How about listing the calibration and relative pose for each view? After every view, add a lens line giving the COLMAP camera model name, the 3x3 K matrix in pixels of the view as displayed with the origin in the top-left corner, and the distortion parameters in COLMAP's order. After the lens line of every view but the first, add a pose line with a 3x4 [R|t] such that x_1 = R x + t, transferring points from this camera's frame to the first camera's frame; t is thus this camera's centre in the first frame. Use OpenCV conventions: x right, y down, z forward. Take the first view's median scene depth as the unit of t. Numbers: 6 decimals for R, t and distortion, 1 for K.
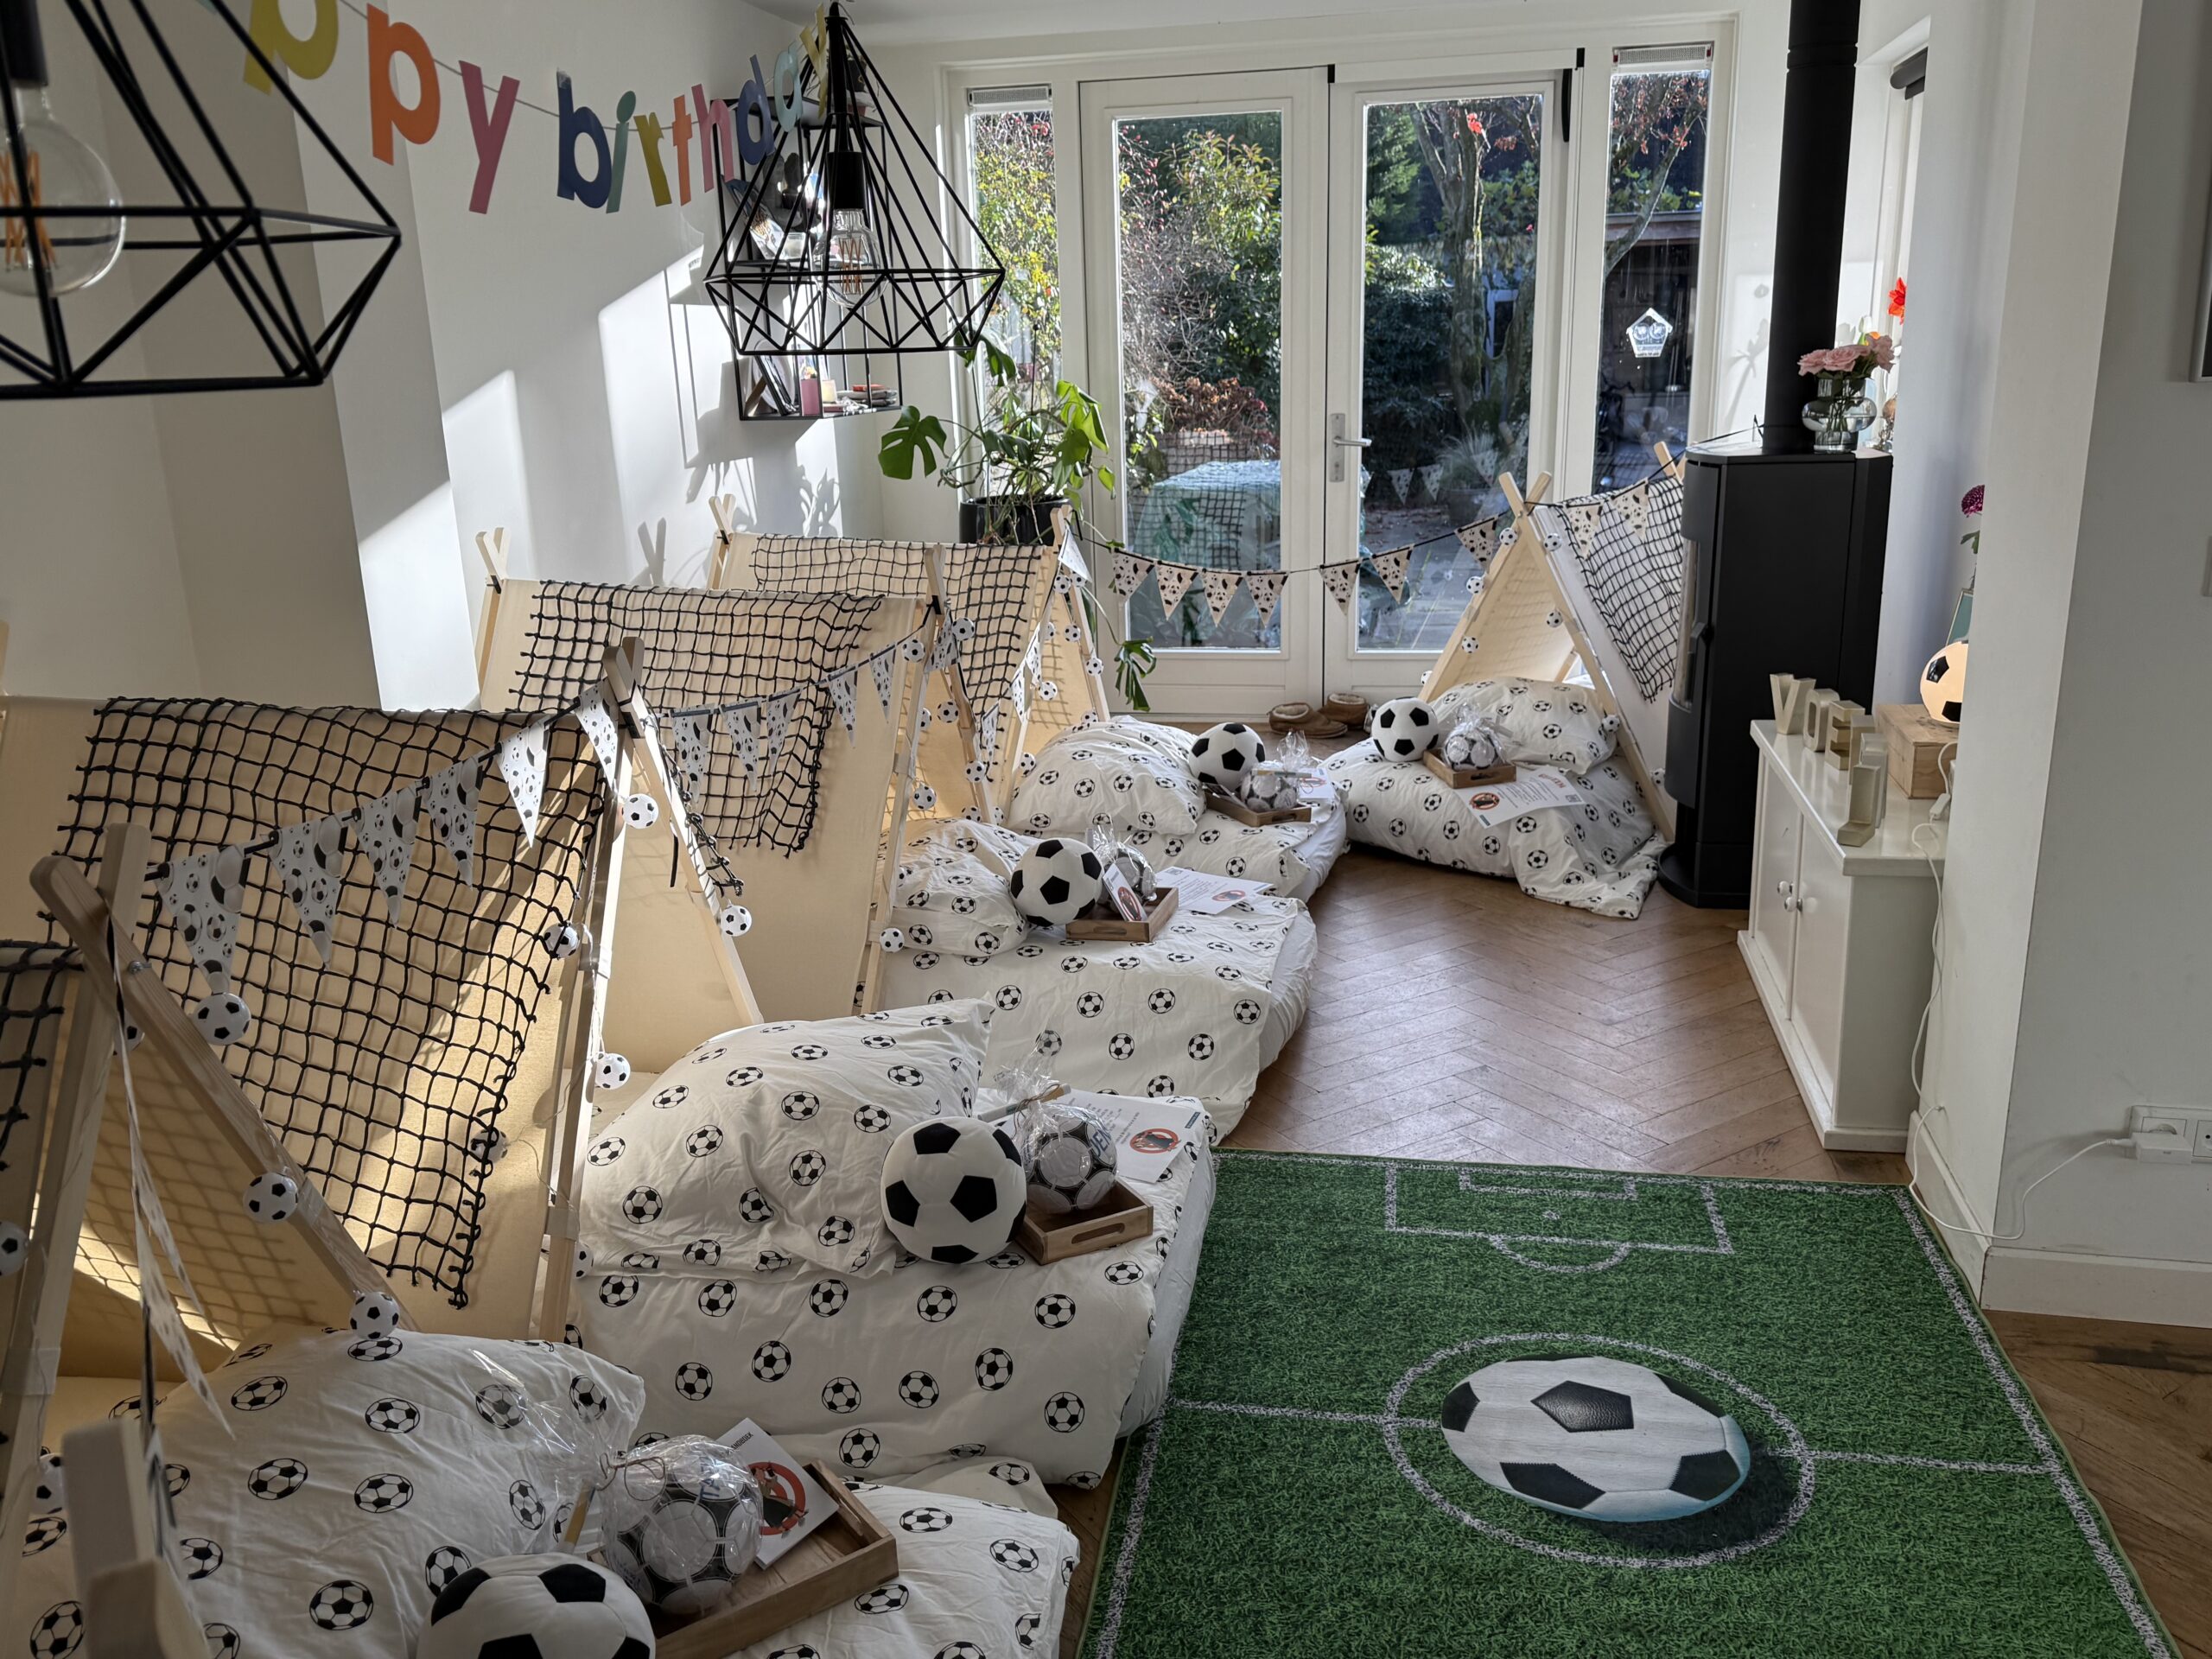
lens RADIAL K [[1724.0, 0, 1108.4], [0, 1724.0, 842.3], [0, 0, 1]] dist [-0.001819, -0.010687]
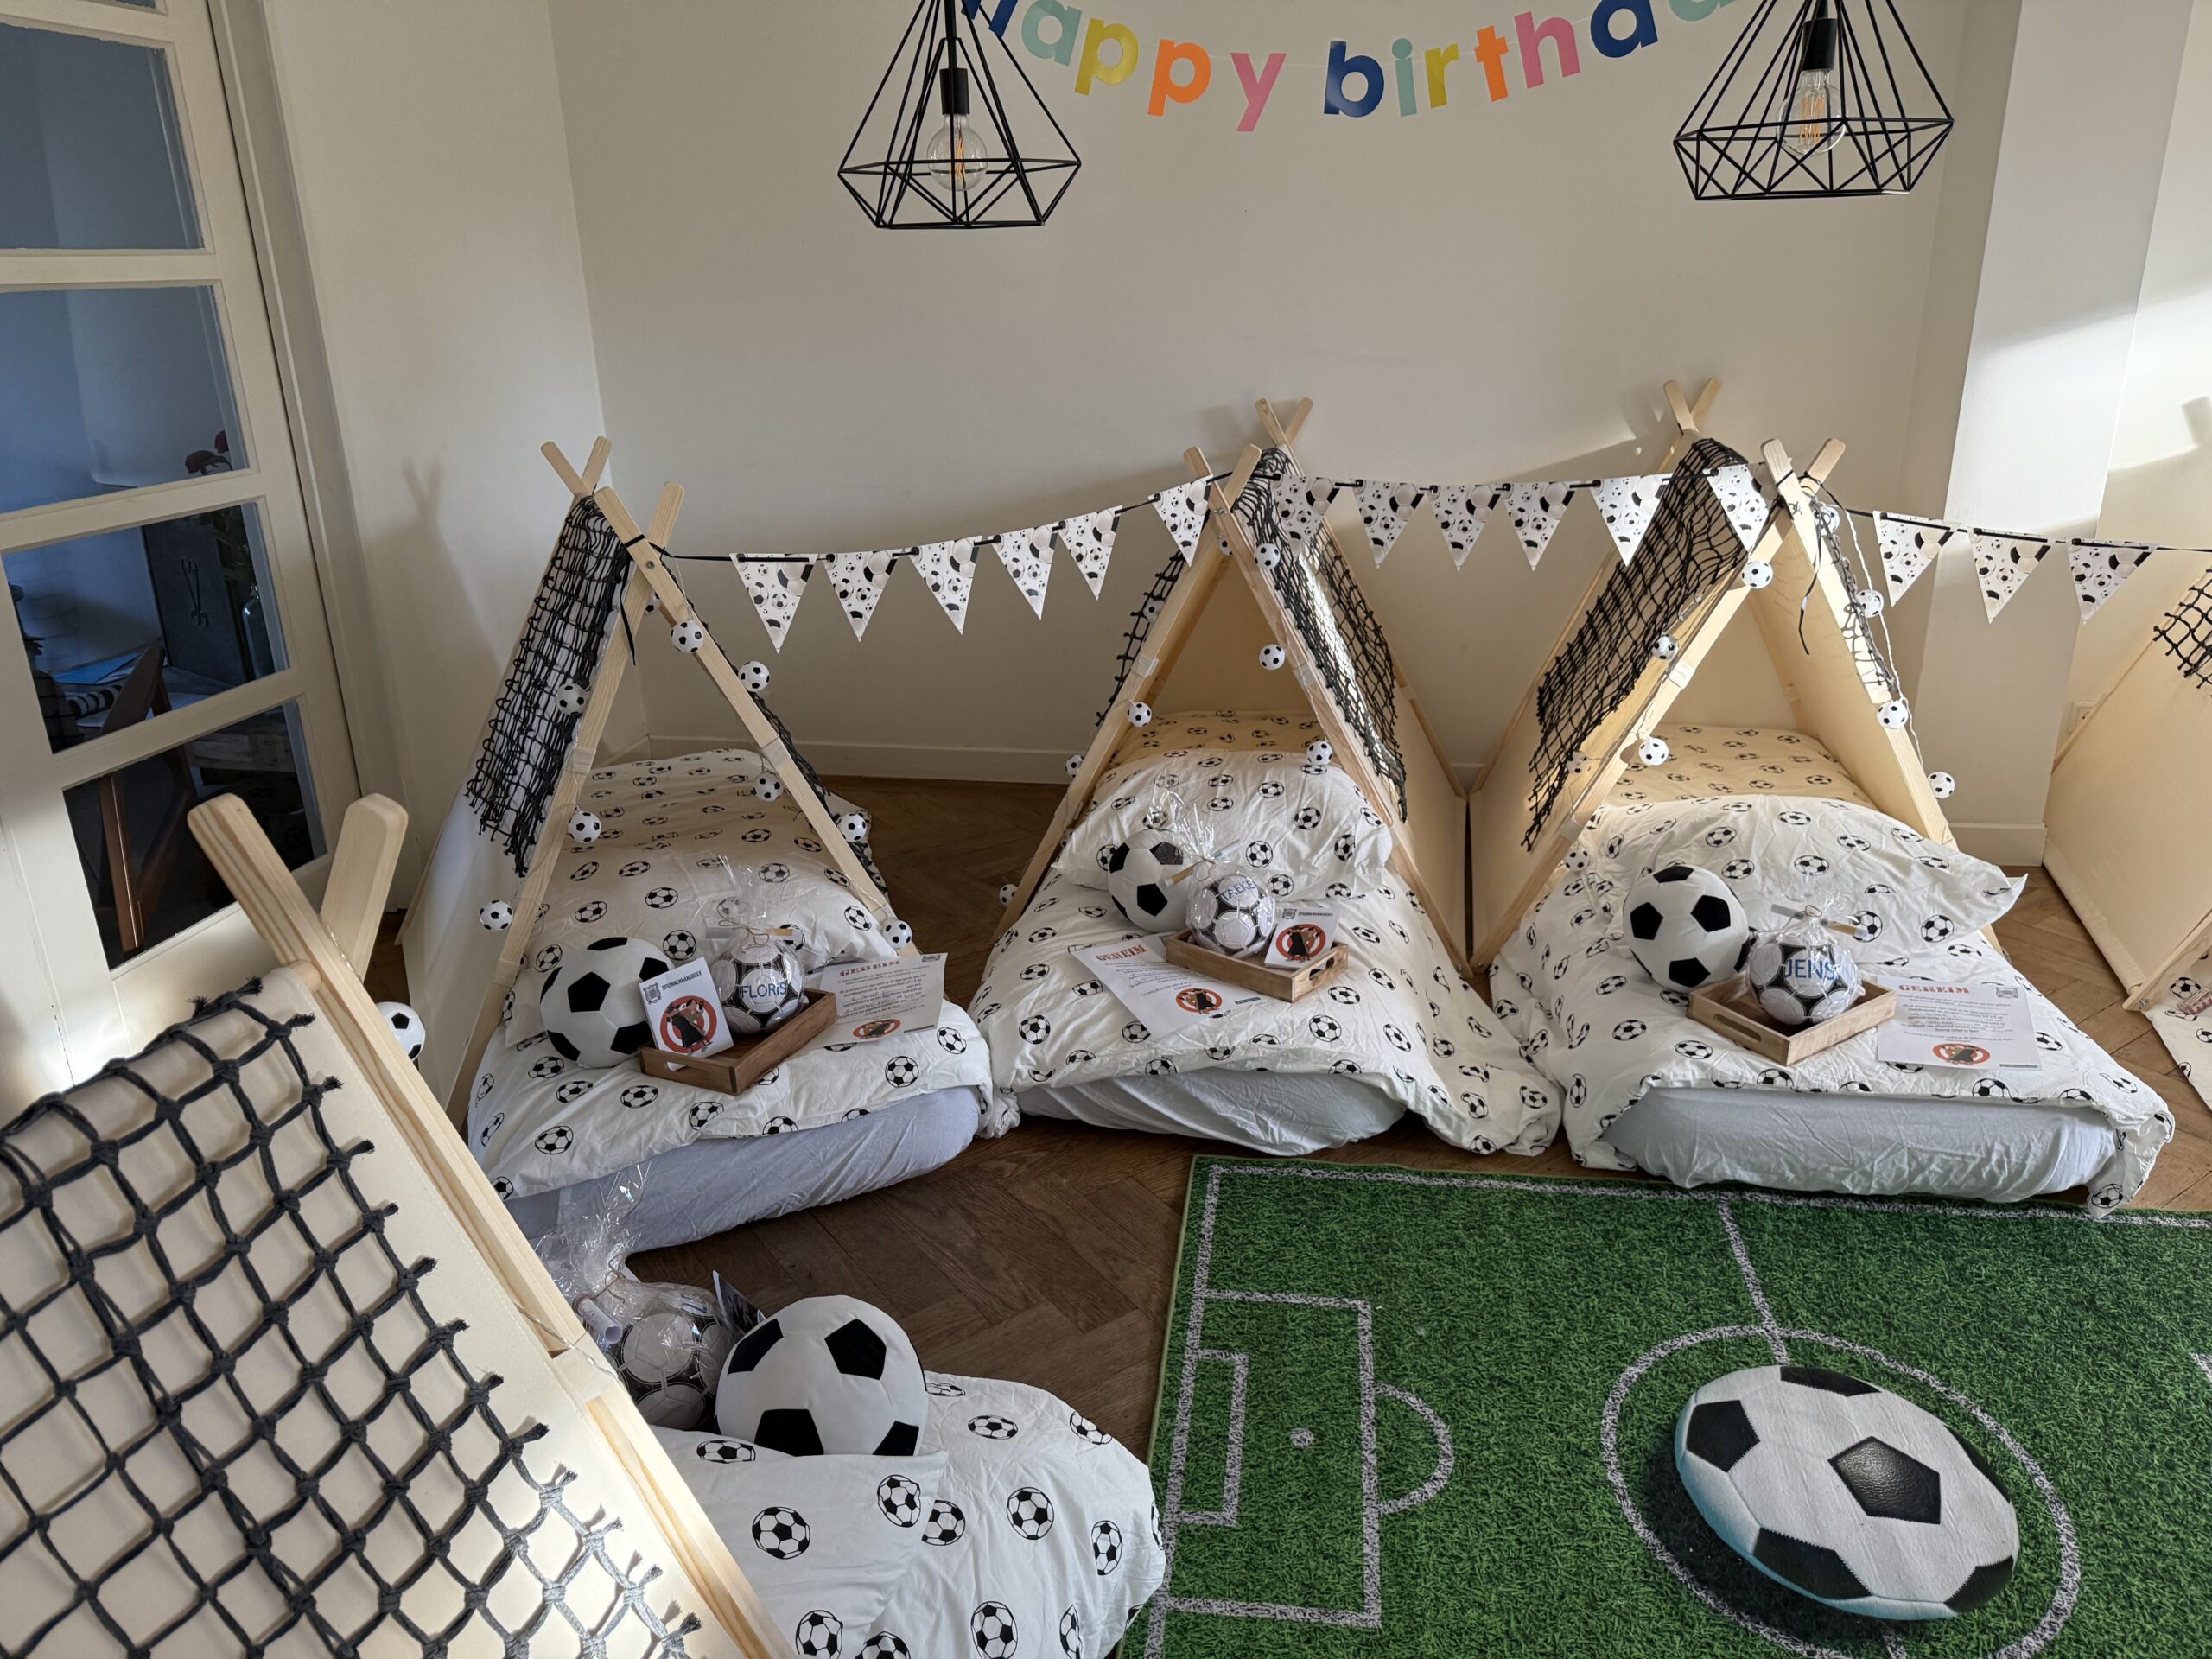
lens RADIAL K [[1517.2, 0, 1096.3], [0, 1517.2, 813.9], [0, 0, 1]] dist [0.007320, -0.017286]
pose [[0.051493, 0.383945, -0.921919, 0.883718], [-0.255090, 0.897578, 0.359560, -0.152911], [0.965545, 0.216657, 0.144160, 0.464433]]
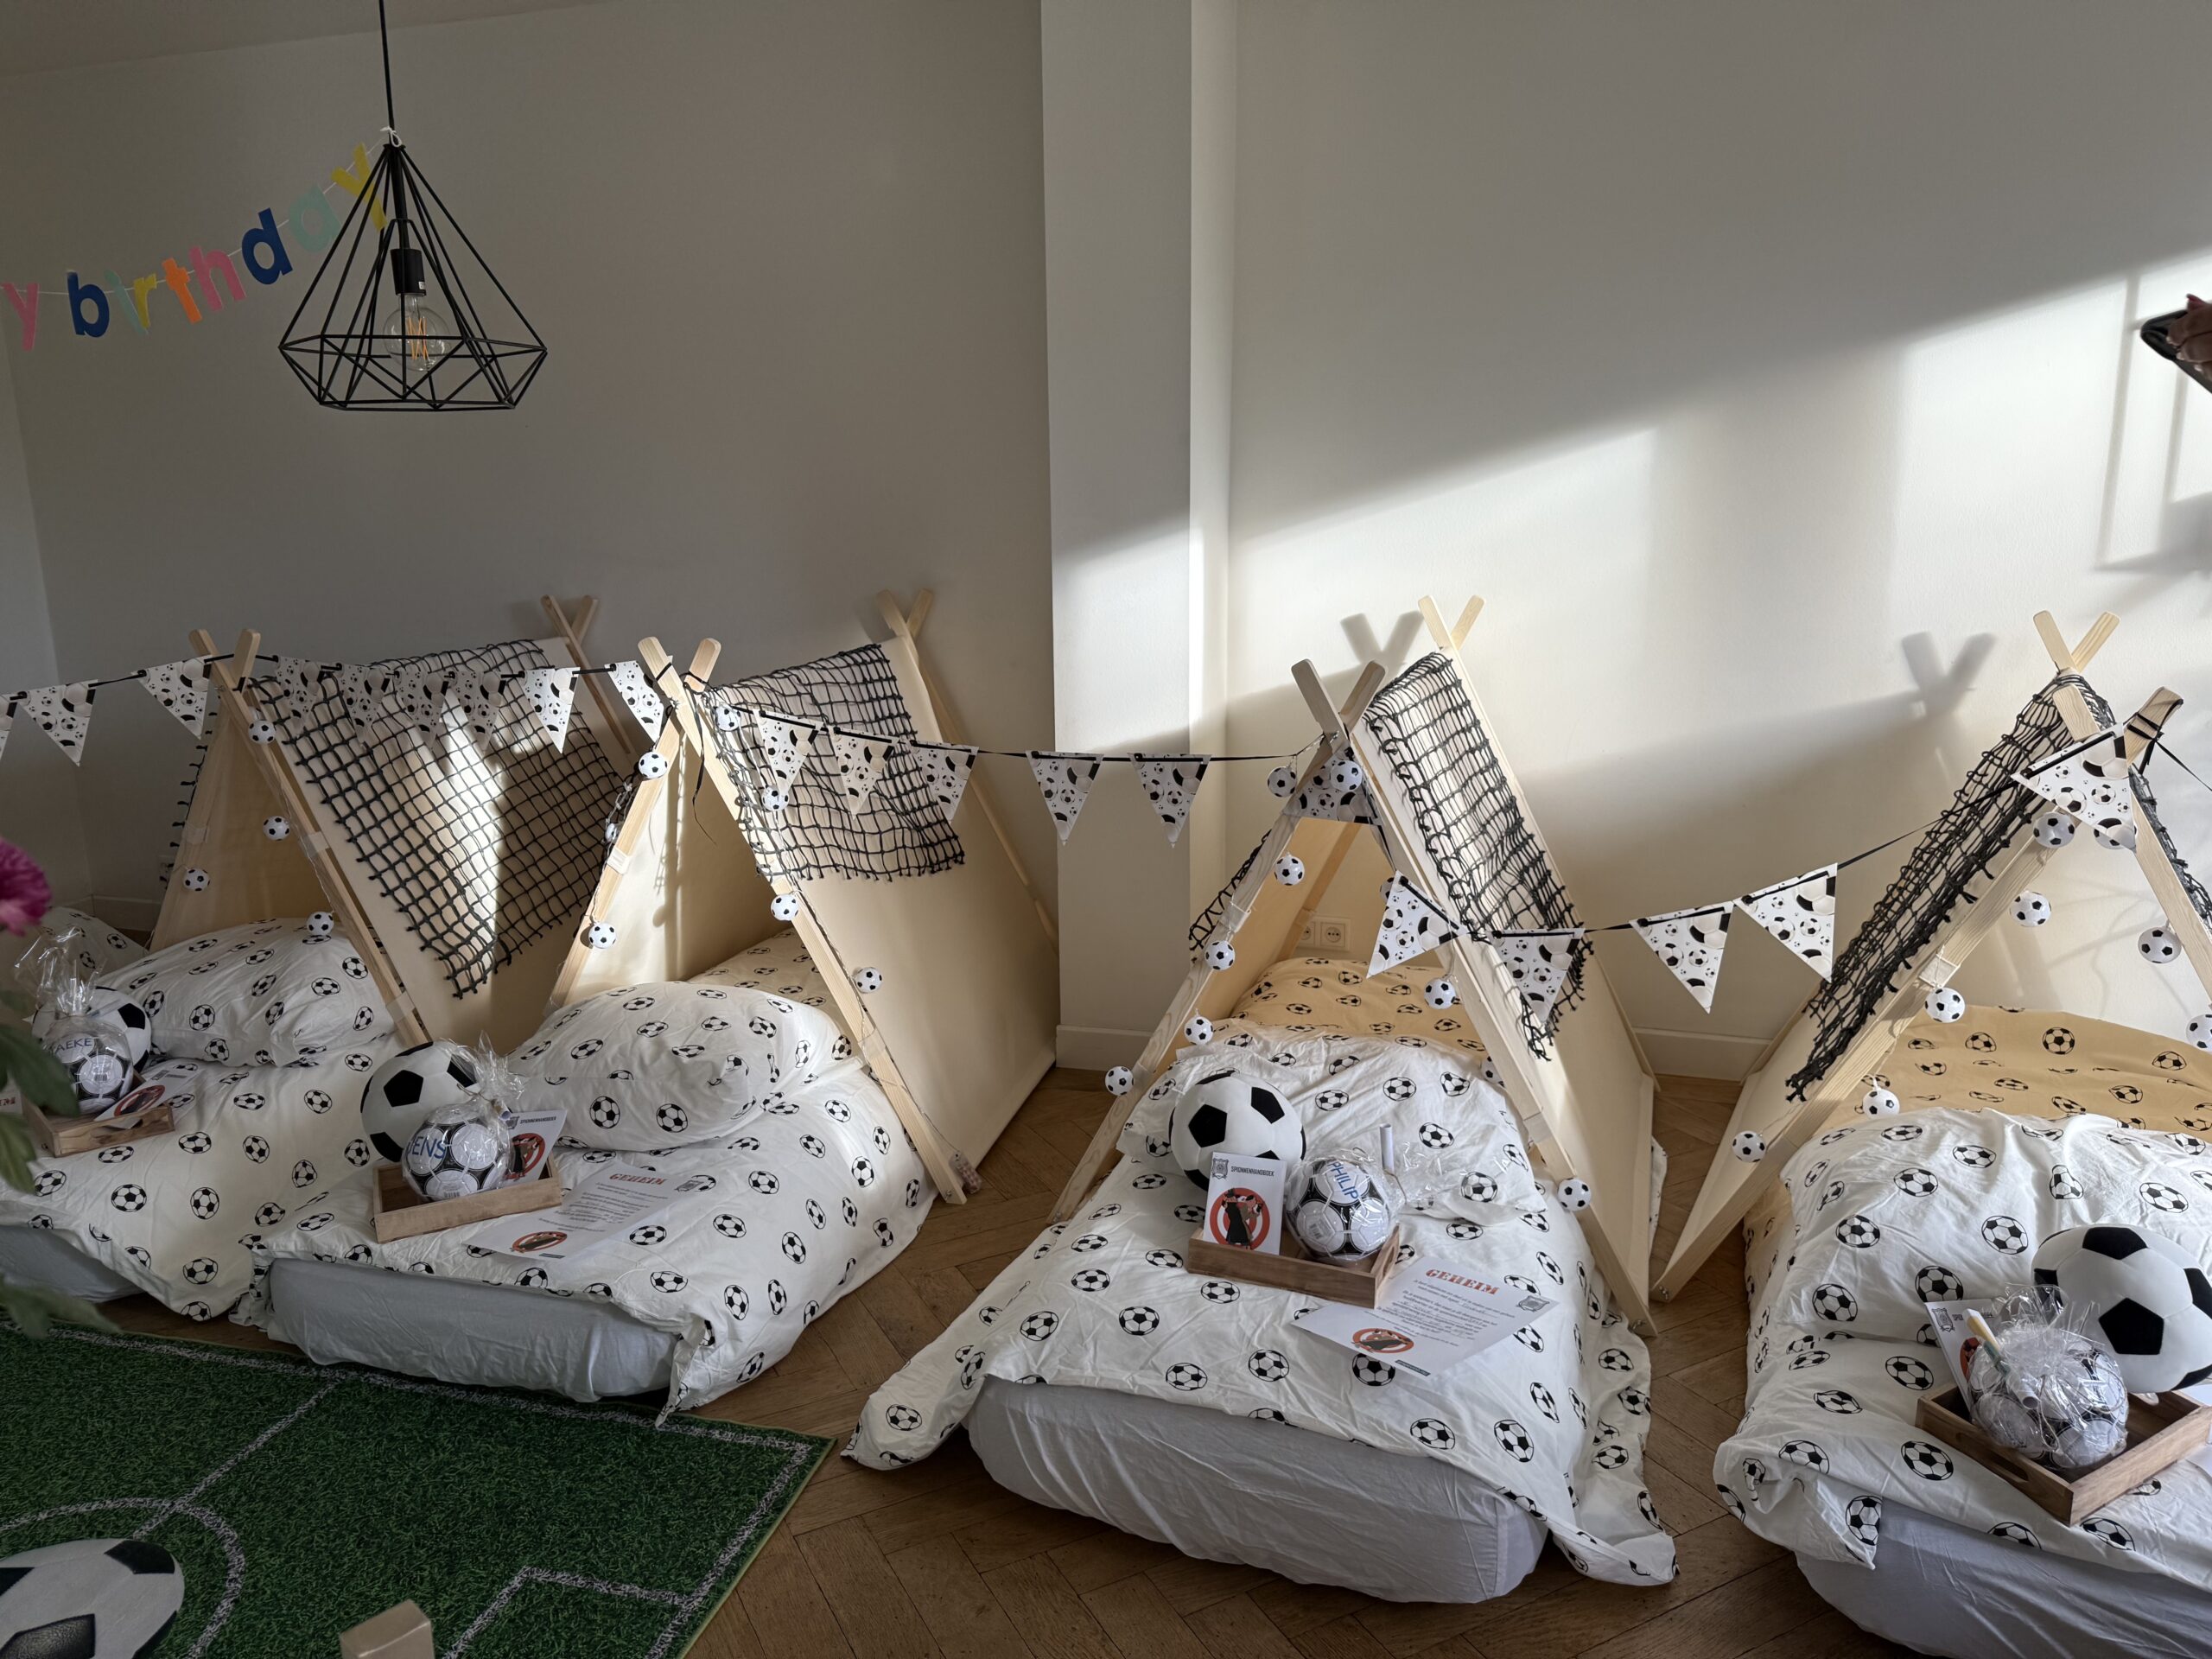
lens RADIAL K [[1517.2, 0, 1113.6], [0, 1517.2, 815.9], [0, 0, 1]] dist [0.007320, -0.017286]
pose [[-0.034355, 0.255943, -0.966081, 0.923729], [-0.273119, 0.927452, 0.255421, -0.412023], [0.961367, 0.272630, 0.038040, 1.454838]]
